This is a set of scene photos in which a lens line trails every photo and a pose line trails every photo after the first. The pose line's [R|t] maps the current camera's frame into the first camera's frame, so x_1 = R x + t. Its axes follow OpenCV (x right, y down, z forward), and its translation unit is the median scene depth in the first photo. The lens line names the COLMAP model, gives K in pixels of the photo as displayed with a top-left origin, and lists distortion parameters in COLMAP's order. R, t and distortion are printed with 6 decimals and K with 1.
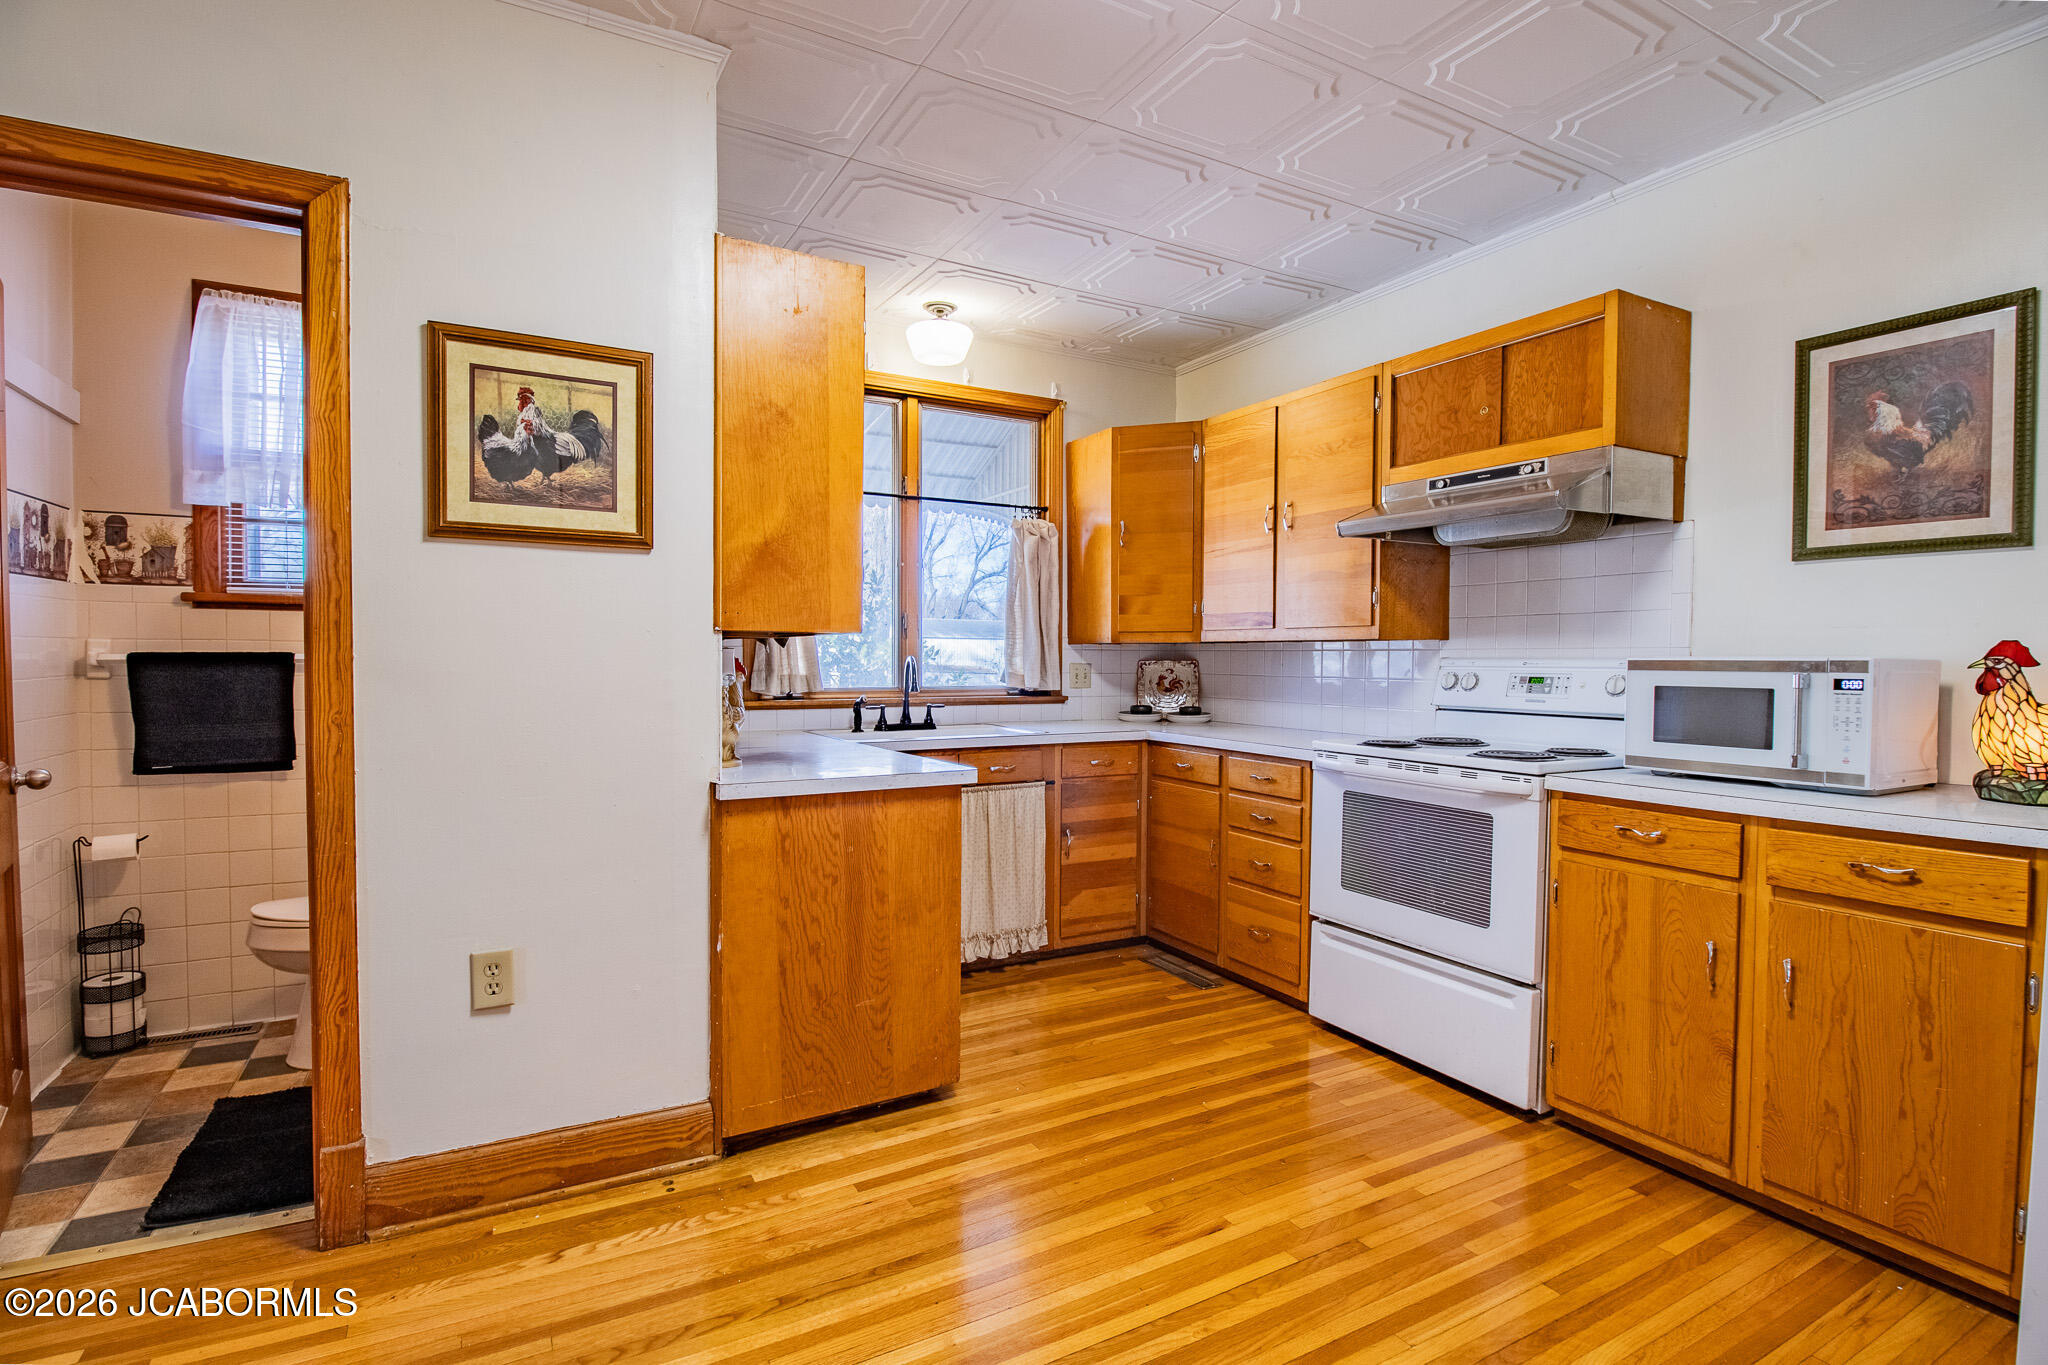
lens RADIAL K [[970.5, 0, 1018.5], [0, 970.5, 682.8], [0, 0, 1]] dist [-0.004662, -0.005574]
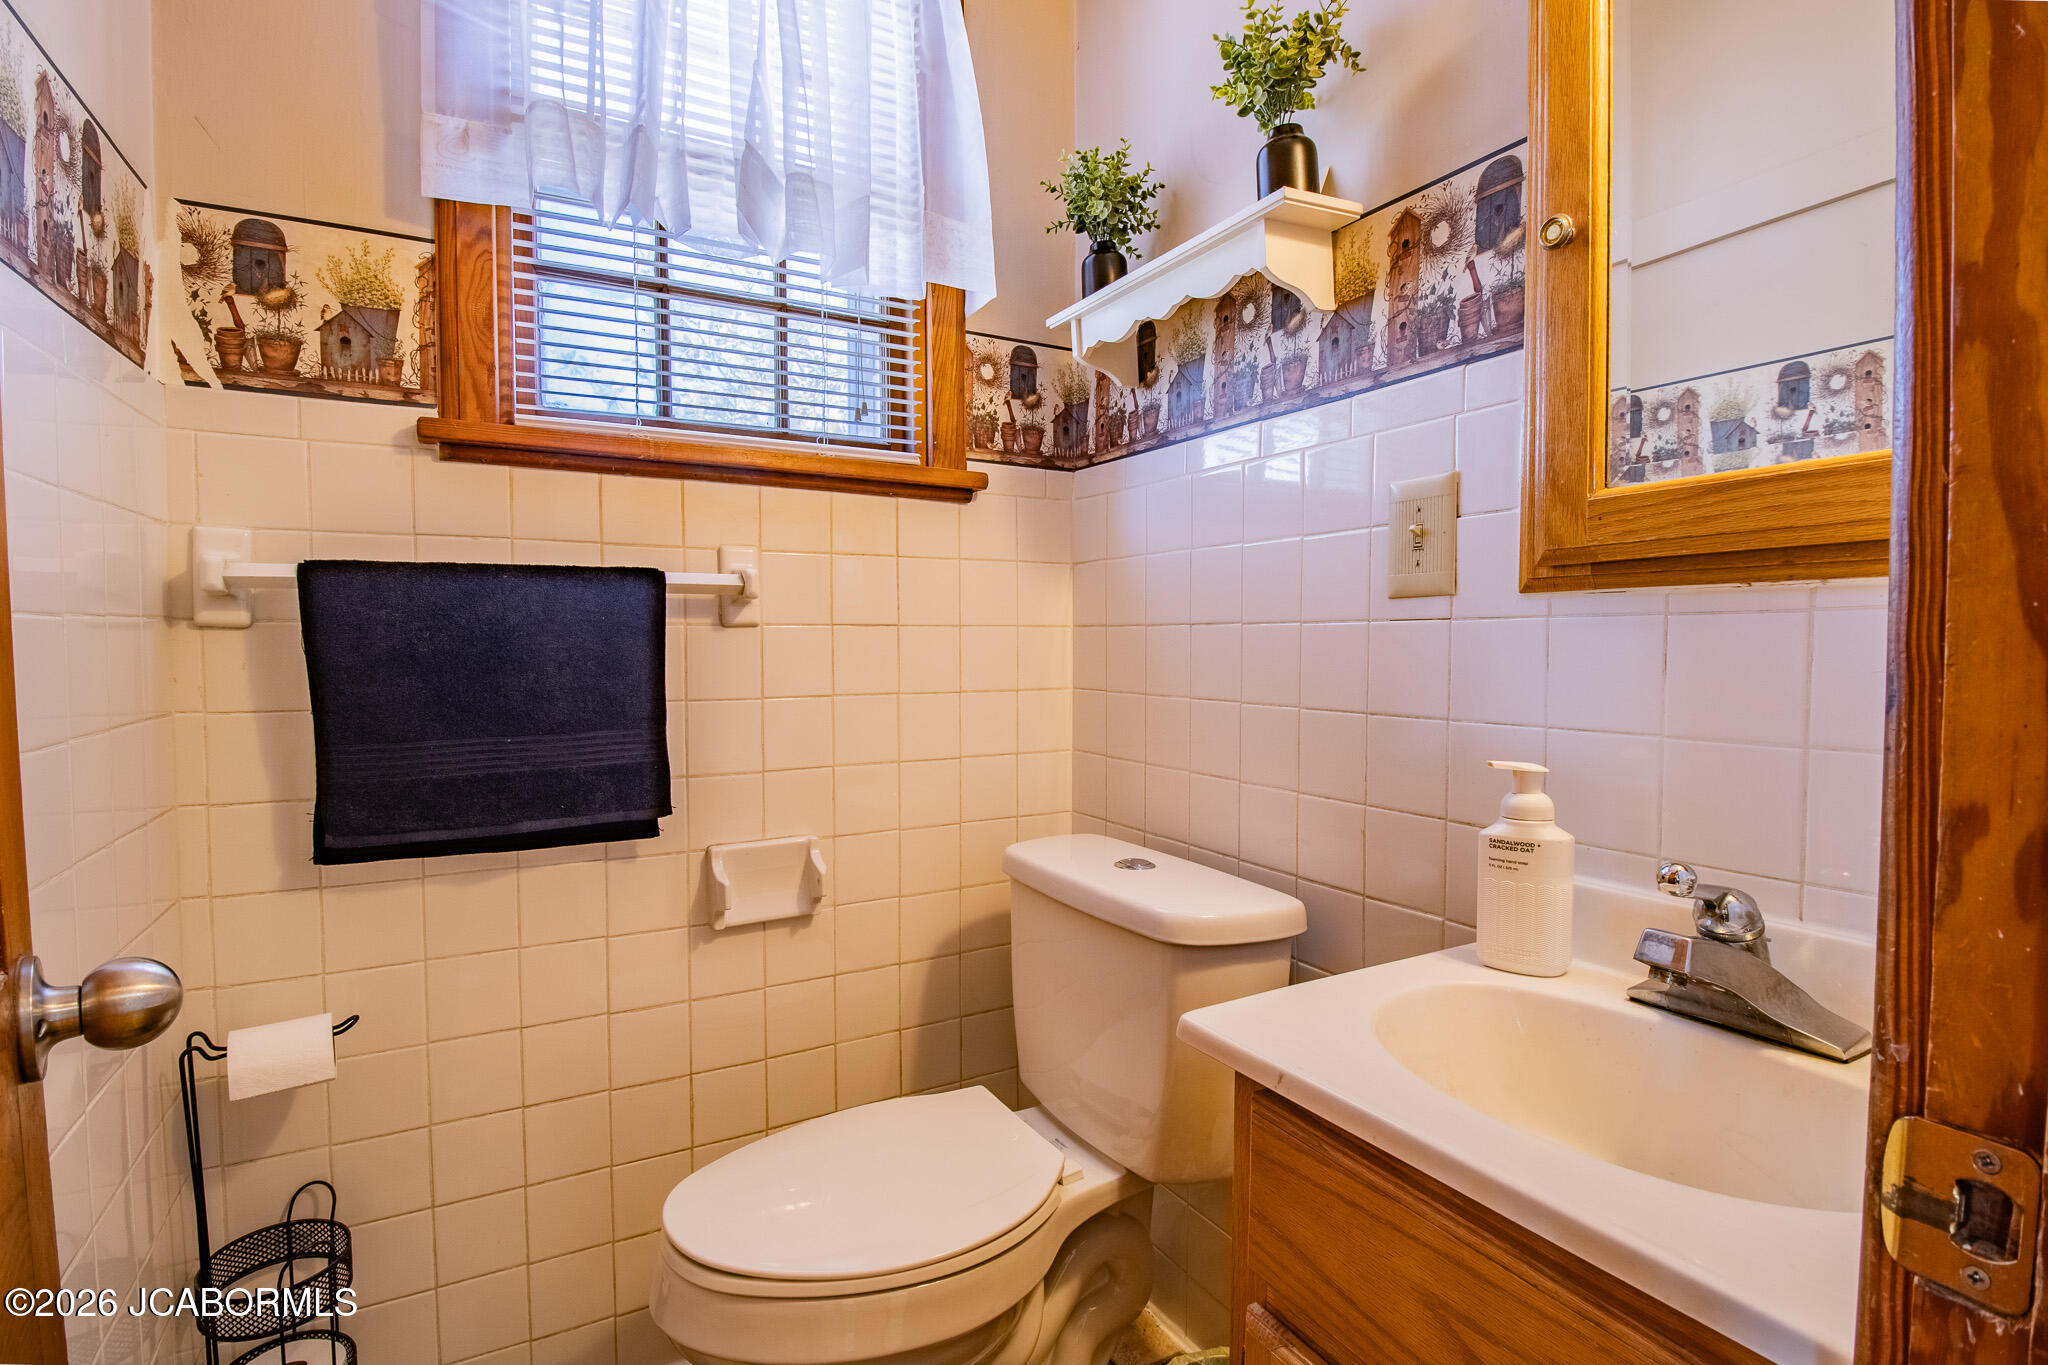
lens RADIAL K [[970.5, 0, 1024.4], [0, 970.5, 690.4], [0, 0, 1]] dist [-0.004662, -0.005574]
pose [[0.999969, 0.001071, 0.007760, -0.619751], [-0.001293, 0.999588, 0.028669, 0.010278], [-0.007726, -0.028678, 0.999559, 0.589058]]
